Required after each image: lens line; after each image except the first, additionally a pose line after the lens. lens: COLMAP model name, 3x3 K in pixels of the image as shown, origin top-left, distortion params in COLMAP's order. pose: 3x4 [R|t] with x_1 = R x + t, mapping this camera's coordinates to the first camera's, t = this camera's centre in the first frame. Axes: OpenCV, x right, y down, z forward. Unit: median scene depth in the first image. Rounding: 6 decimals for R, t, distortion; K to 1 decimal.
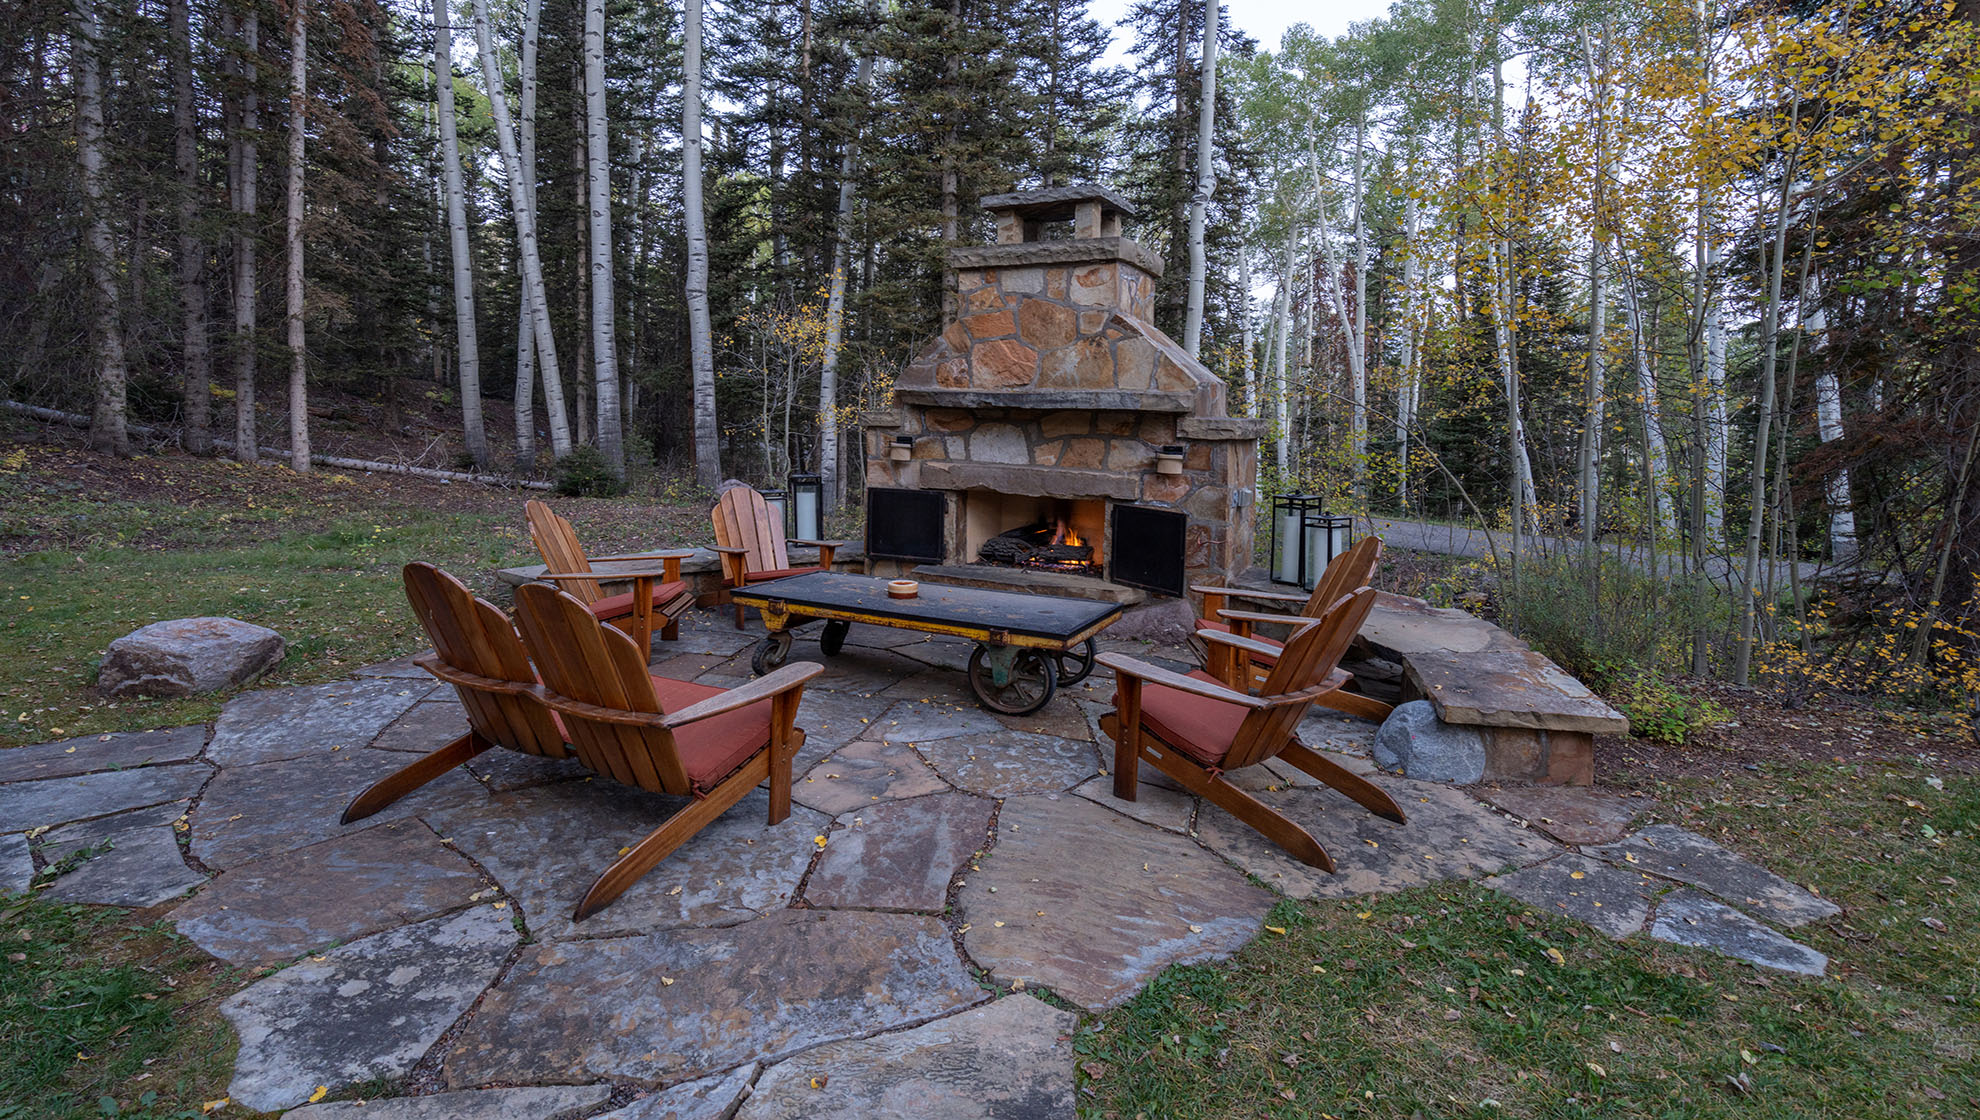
lens RADIAL K [[1022.1, 0, 967.3], [0, 1022.1, 520.8], [0, 0, 1]] dist [-0.040171, 0.000368]
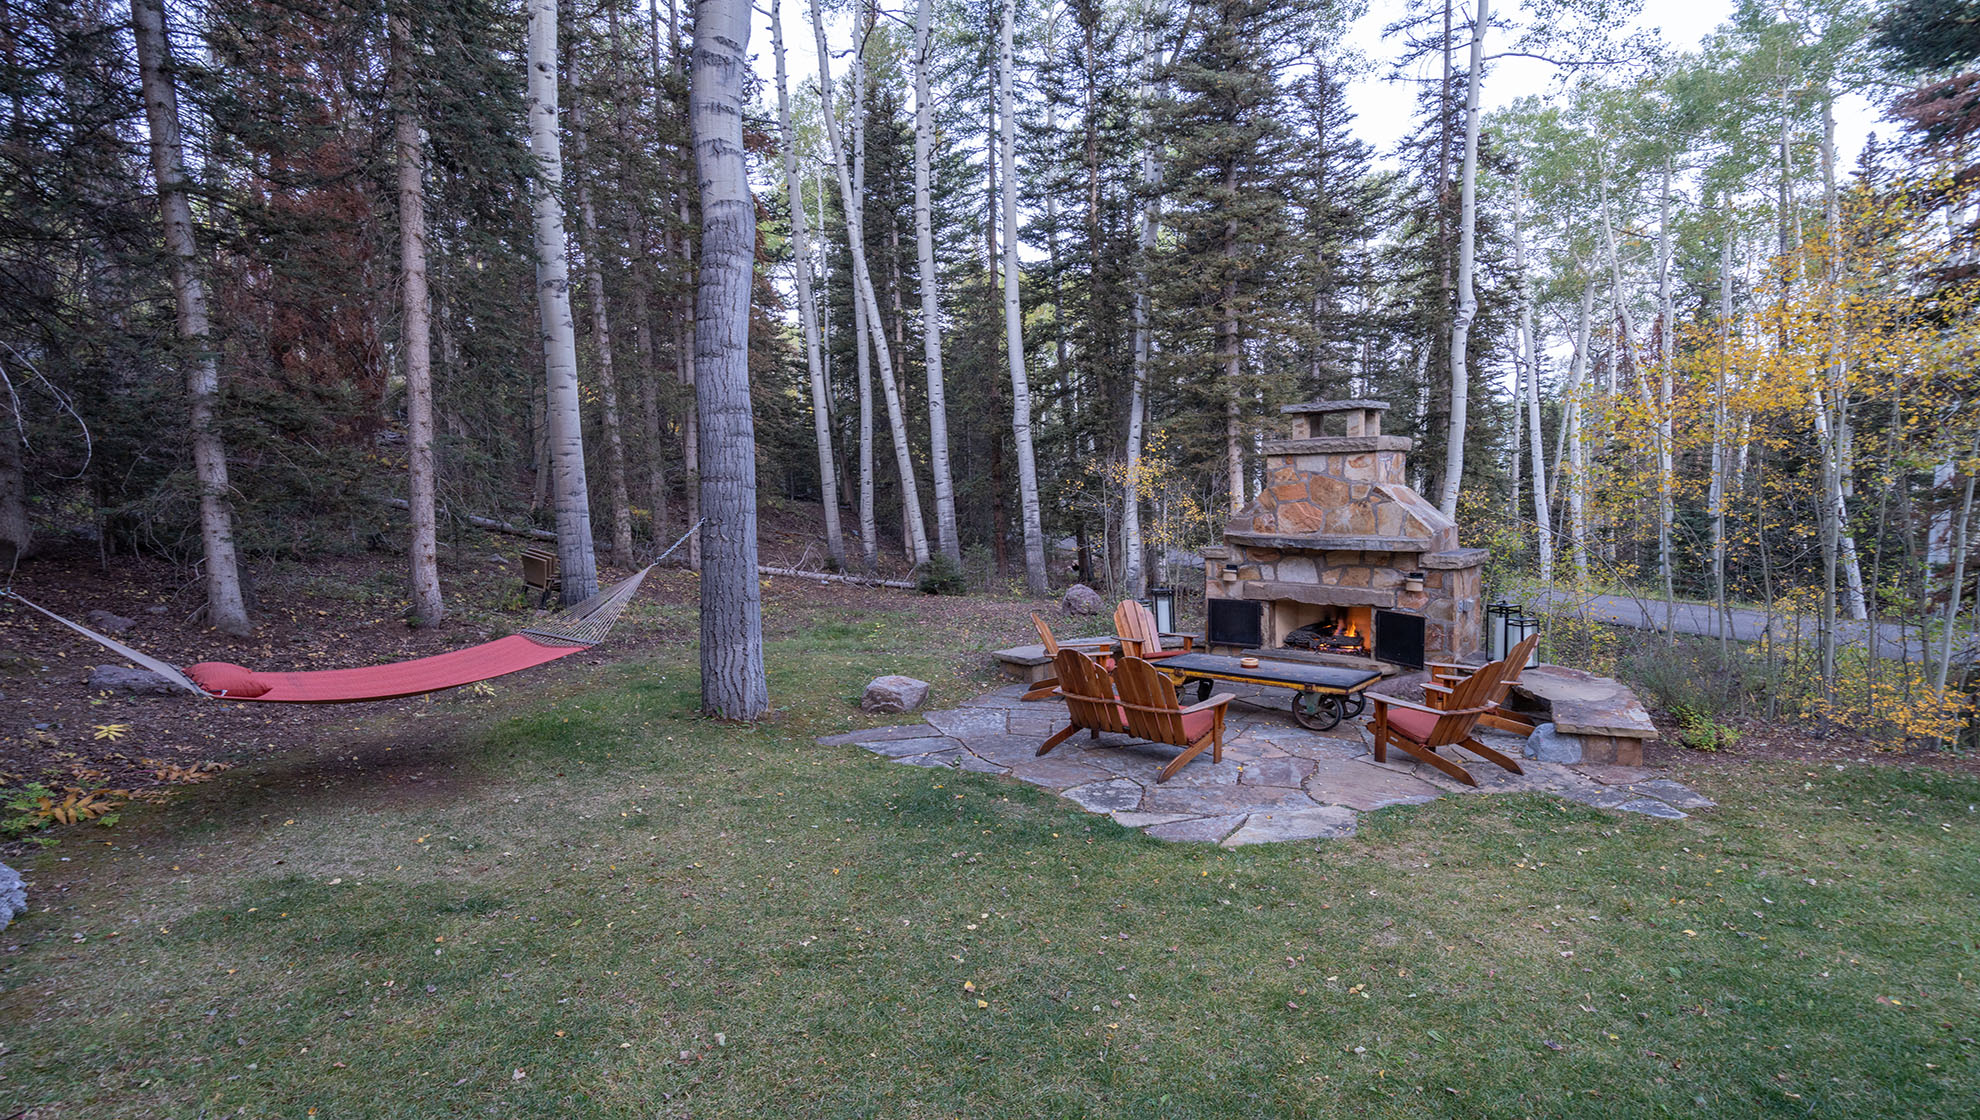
lens RADIAL K [[1049.2, 0, 974.1], [0, 1049.2, 566.6], [0, 0, 1]] dist [-0.002791, -0.000001]
pose [[0.972021, -0.016287, -0.234327, -0.077678], [0.008289, 0.999350, -0.035077, -0.031649], [0.234746, 0.032153, 0.971525, -0.699289]]
